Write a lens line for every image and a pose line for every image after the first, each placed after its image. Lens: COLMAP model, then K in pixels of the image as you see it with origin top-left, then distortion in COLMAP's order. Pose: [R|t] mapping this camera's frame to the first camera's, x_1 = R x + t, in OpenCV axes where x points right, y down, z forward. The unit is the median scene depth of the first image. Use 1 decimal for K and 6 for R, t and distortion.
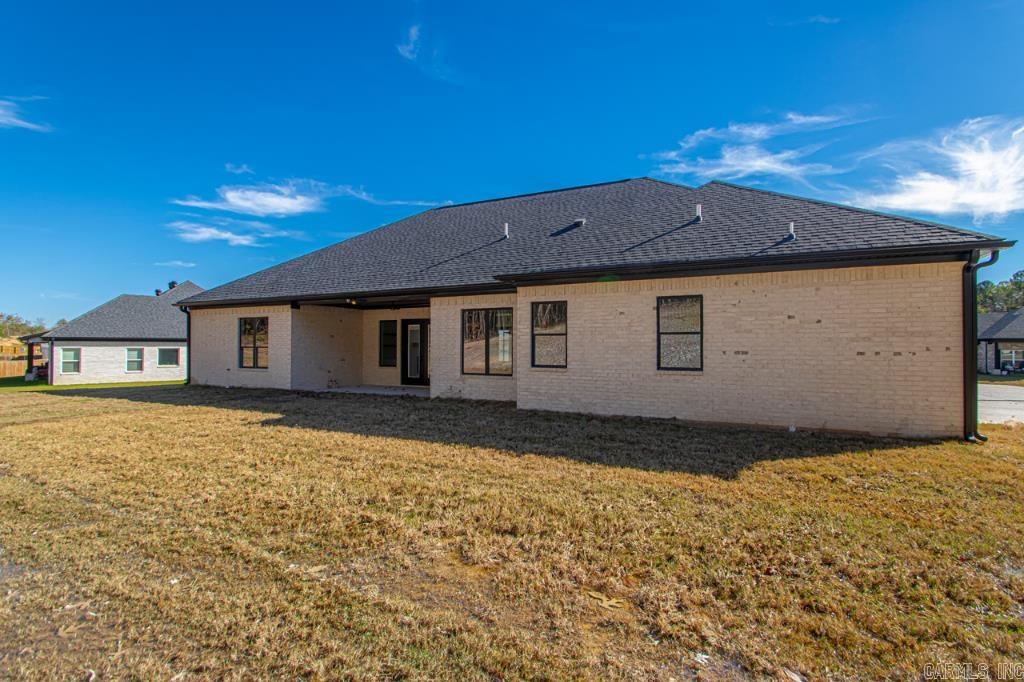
lens RADIAL K [[470.6, 0, 512.0], [0, 470.6, 341.0], [0, 0, 1]] dist [-0.001685, -0.001014]
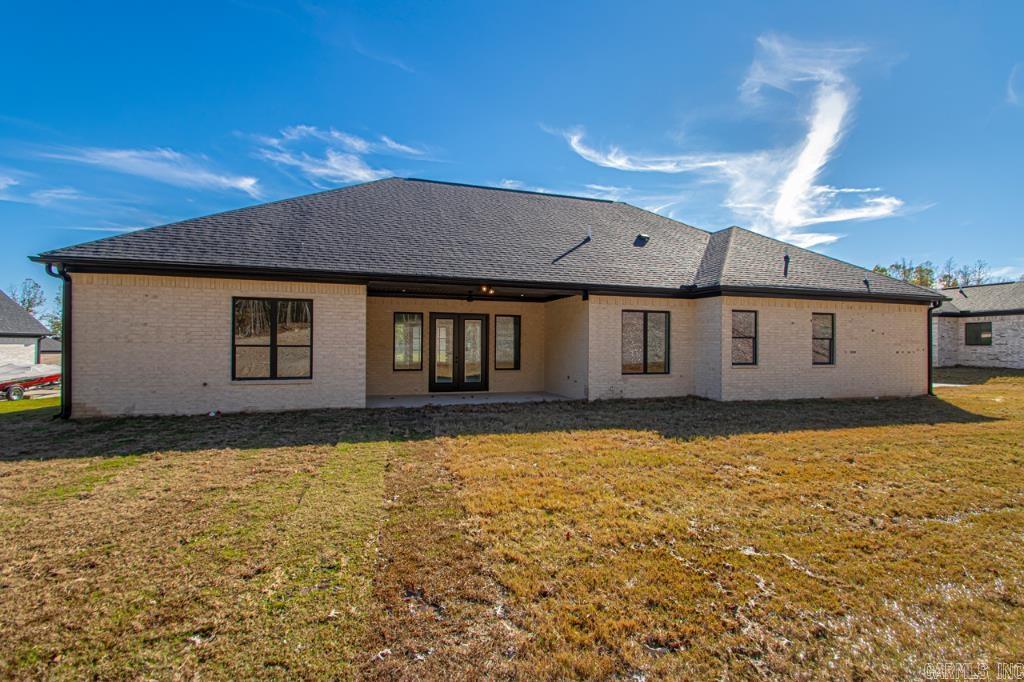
lens RADIAL K [[470.6, 0, 512.0], [0, 470.6, 341.0], [0, 0, 1]] dist [-0.001685, -0.001014]
pose [[0.737417, 0.011181, 0.675345, -0.856471], [-0.013970, 0.999902, -0.001300, 0.003650], [-0.675293, -0.008476, 0.737501, 0.373804]]
